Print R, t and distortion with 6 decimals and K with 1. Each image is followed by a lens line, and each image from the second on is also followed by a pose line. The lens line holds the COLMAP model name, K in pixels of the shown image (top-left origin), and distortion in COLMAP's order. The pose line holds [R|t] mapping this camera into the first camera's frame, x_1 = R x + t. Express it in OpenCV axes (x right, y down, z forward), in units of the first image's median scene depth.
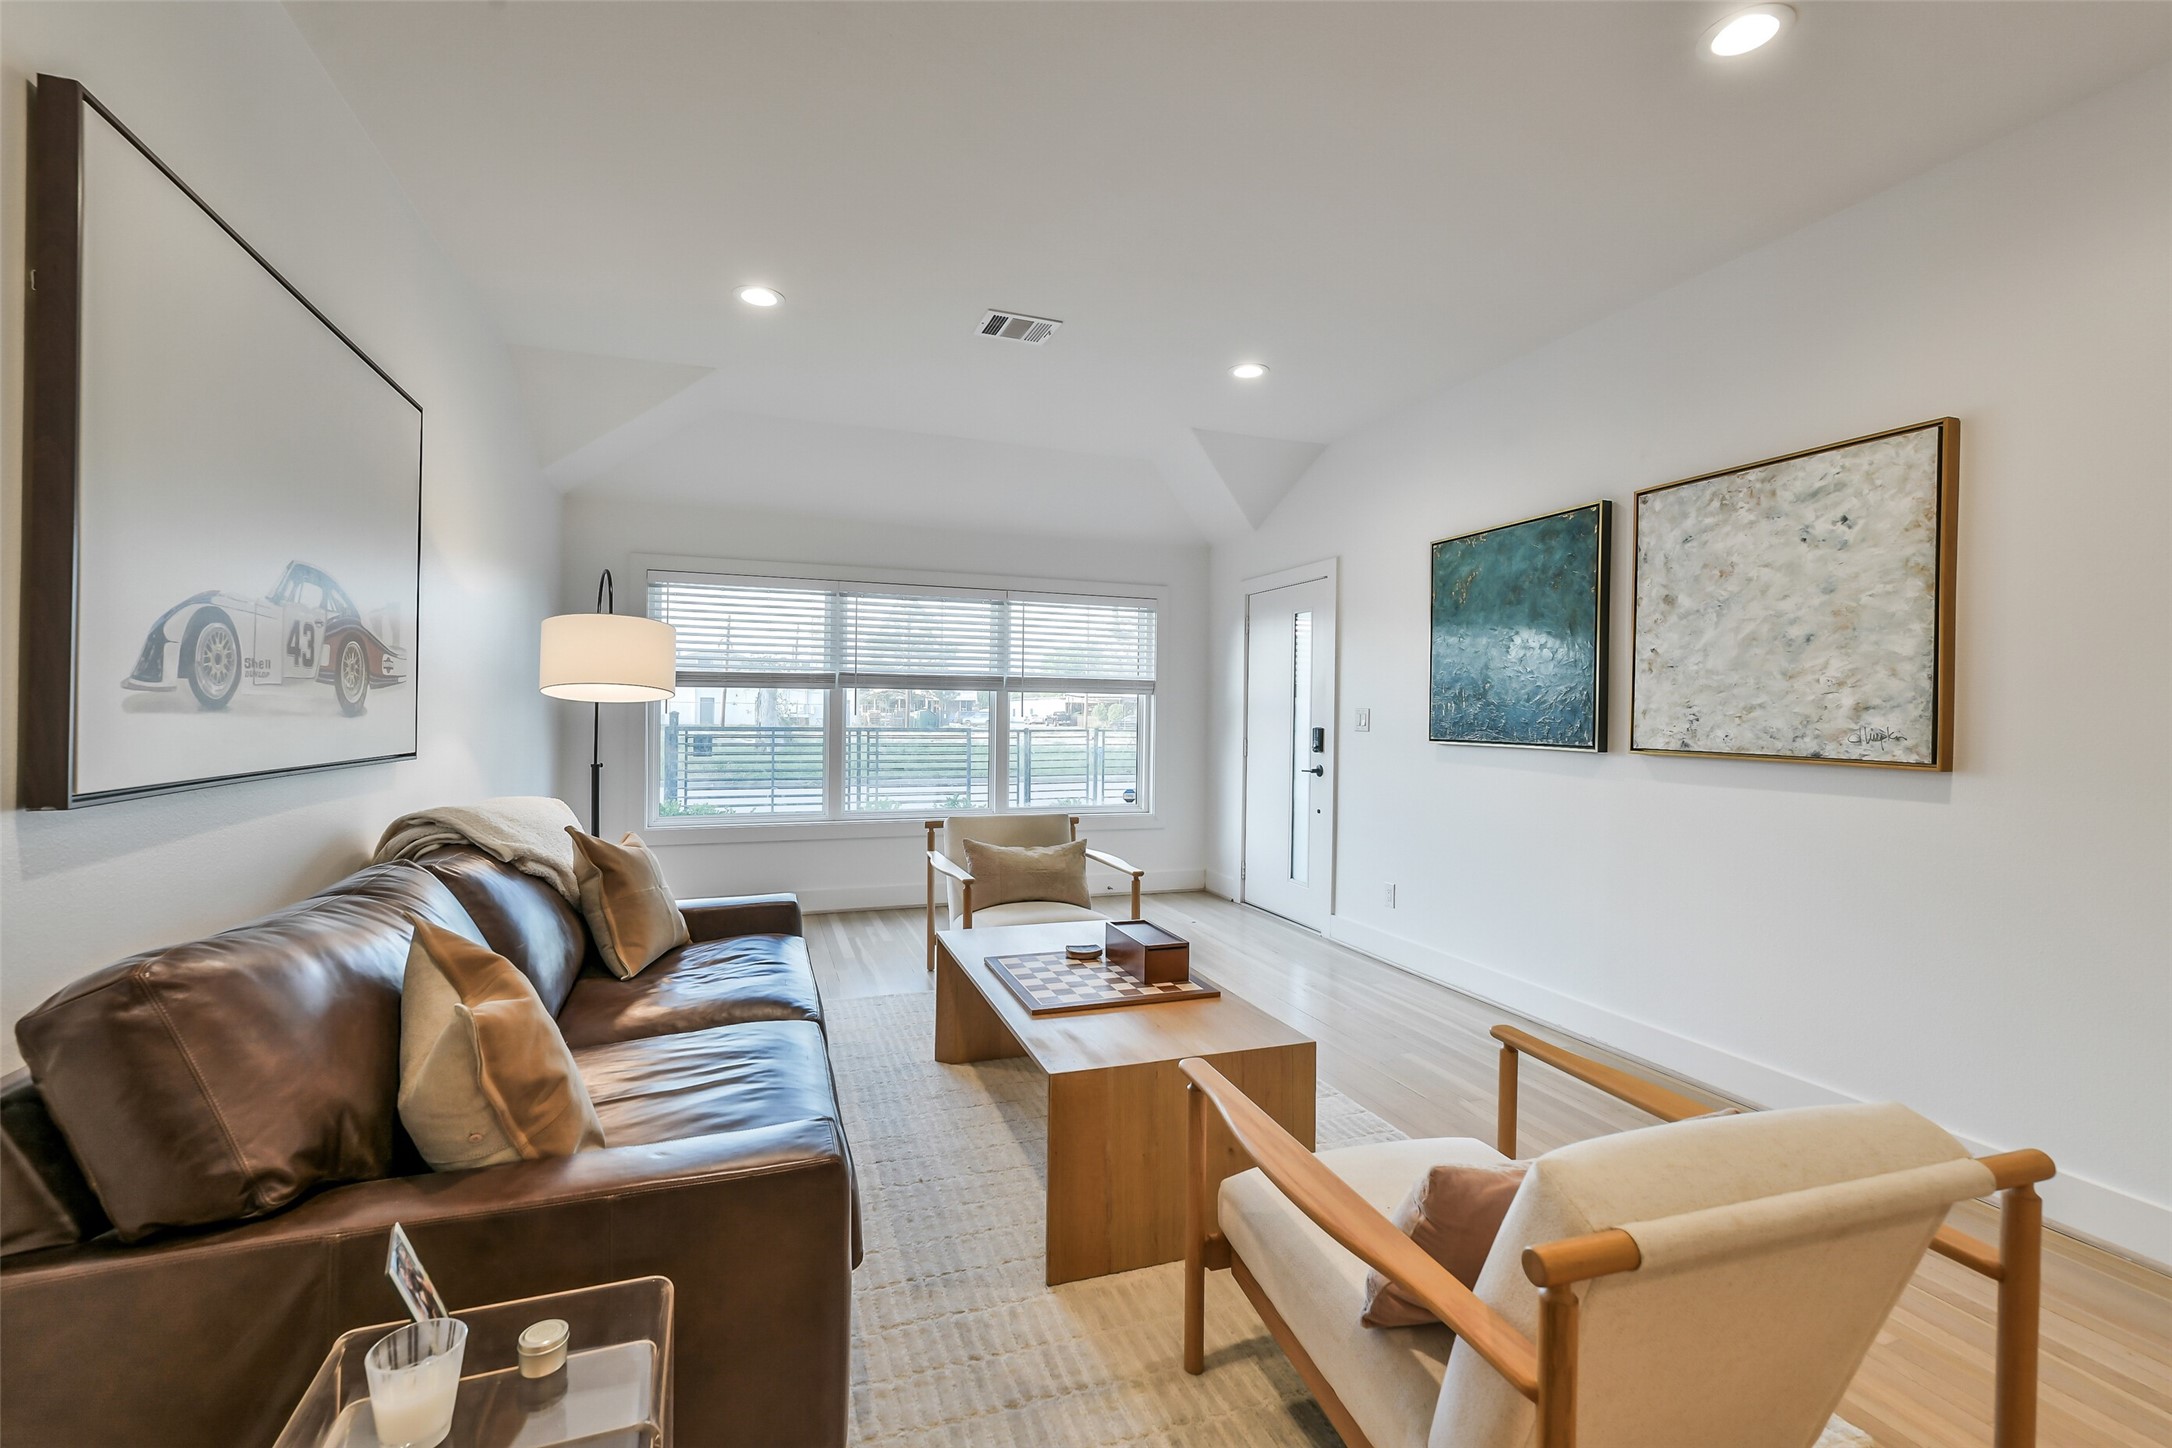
lens RADIAL K [[934.9, 0, 1086.7], [0, 934.9, 716.2], [0, 0, 1]] dist [0.004186, -0.003348]
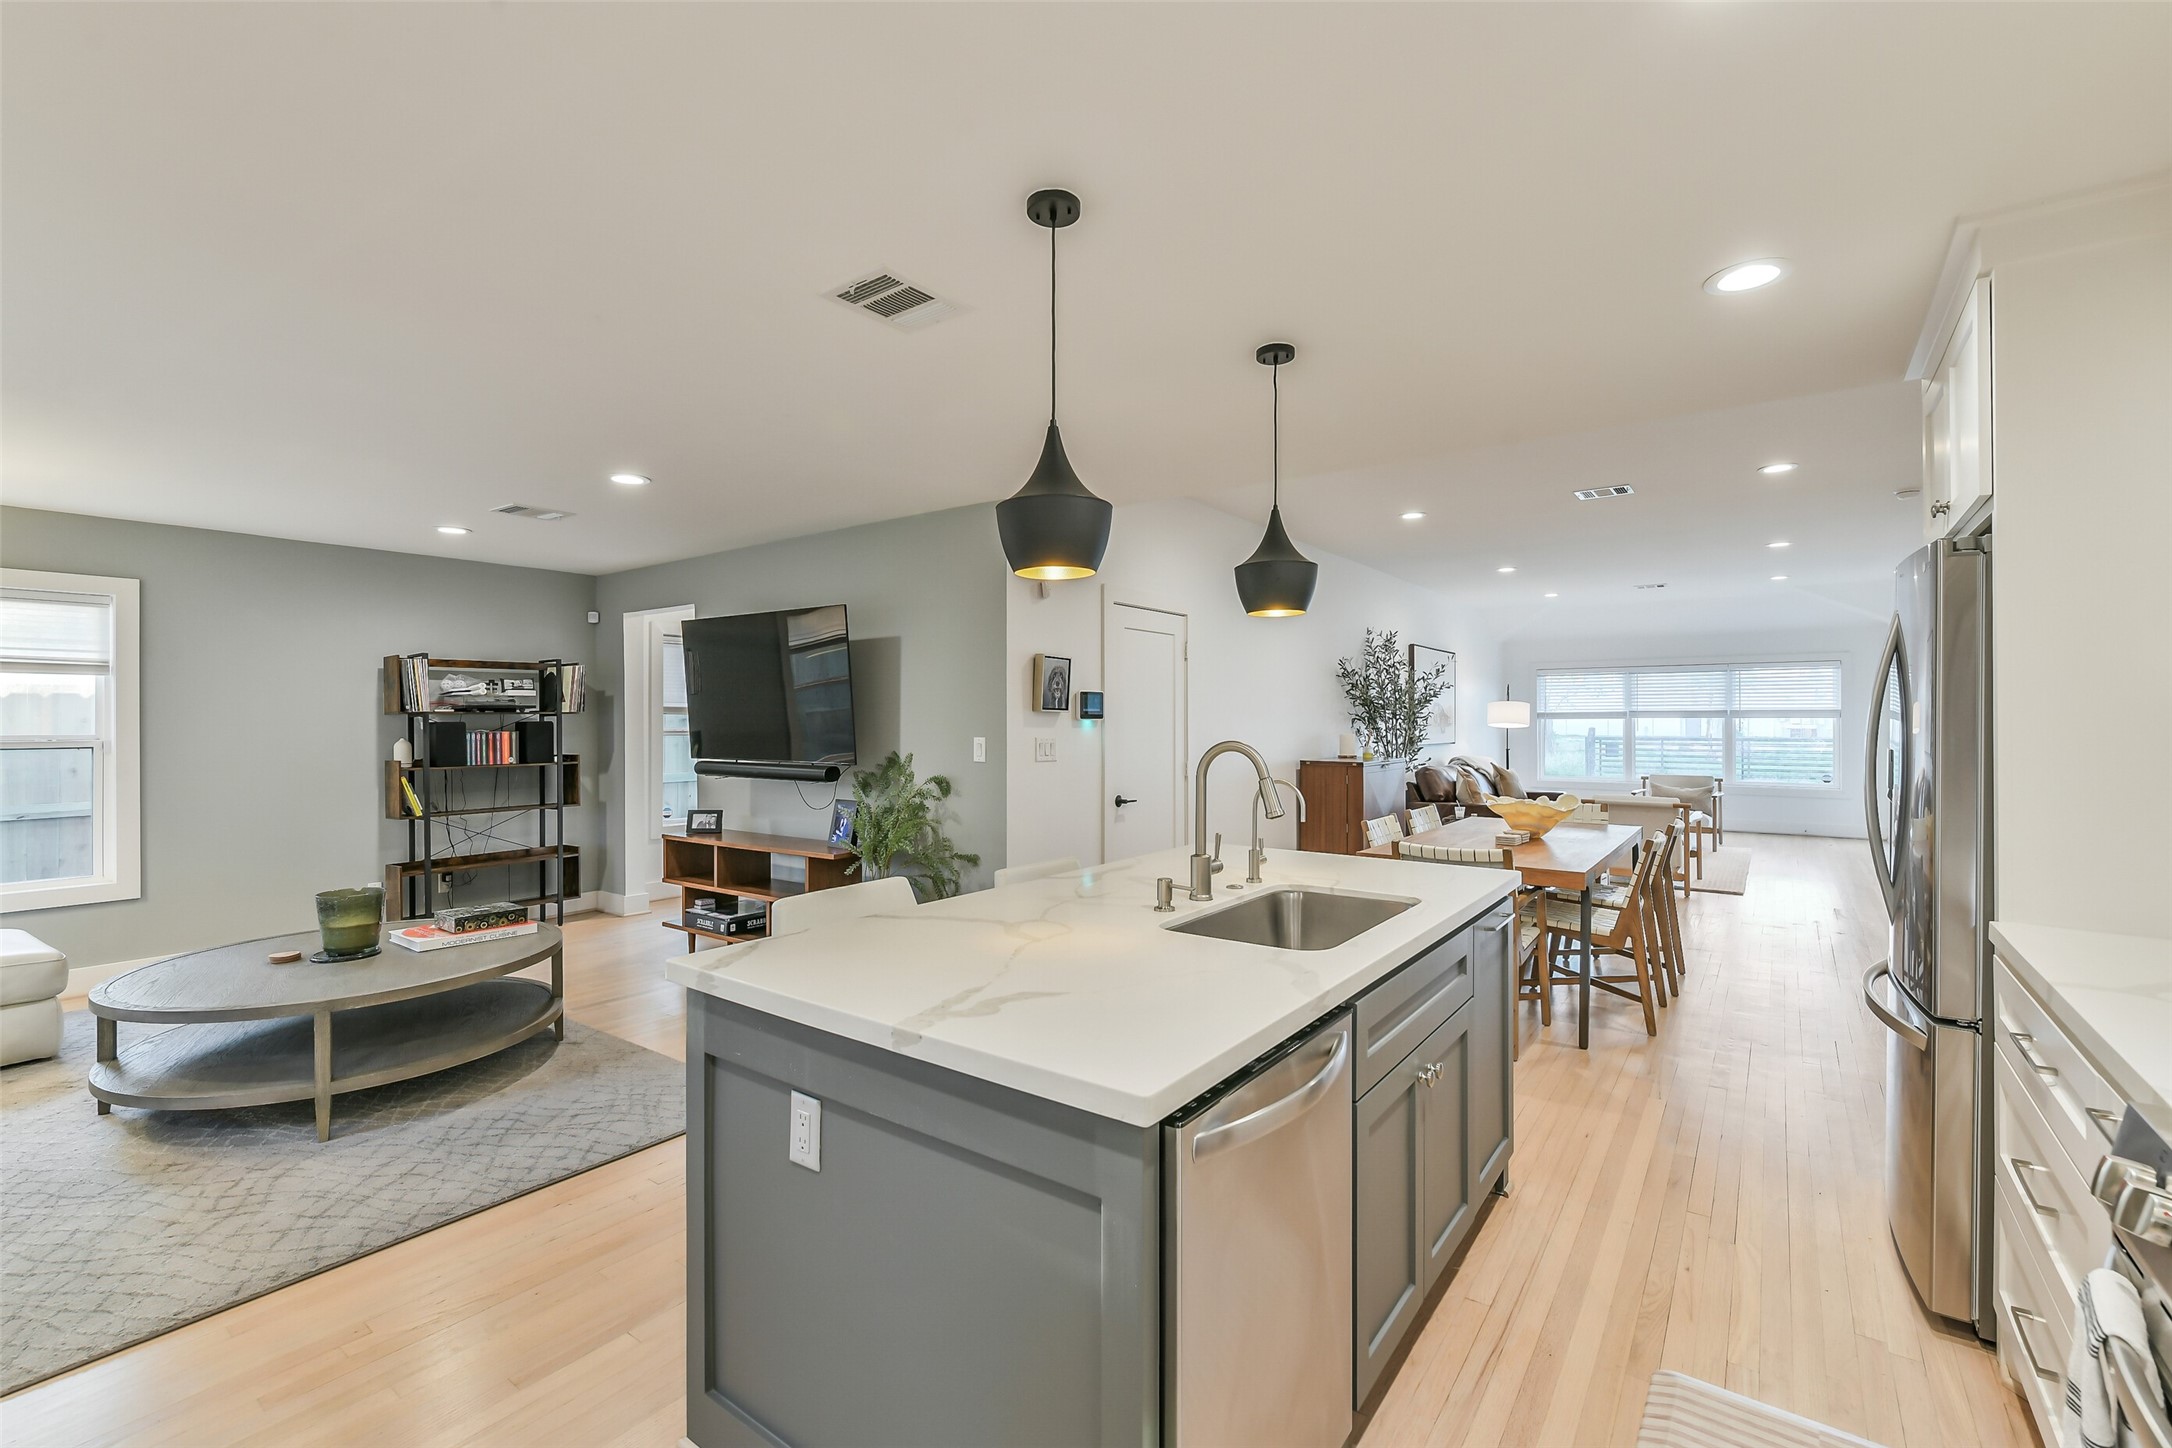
lens RADIAL K [[934.9, 0, 1091.4], [0, 934.9, 714.1], [0, 0, 1]] dist [0.004186, -0.003348]
pose [[0.560078, -0.017525, -0.828254, 1.514556], [0.004849, 0.999828, -0.017876, -0.015538], [0.828426, 0.005995, 0.560067, -2.220936]]
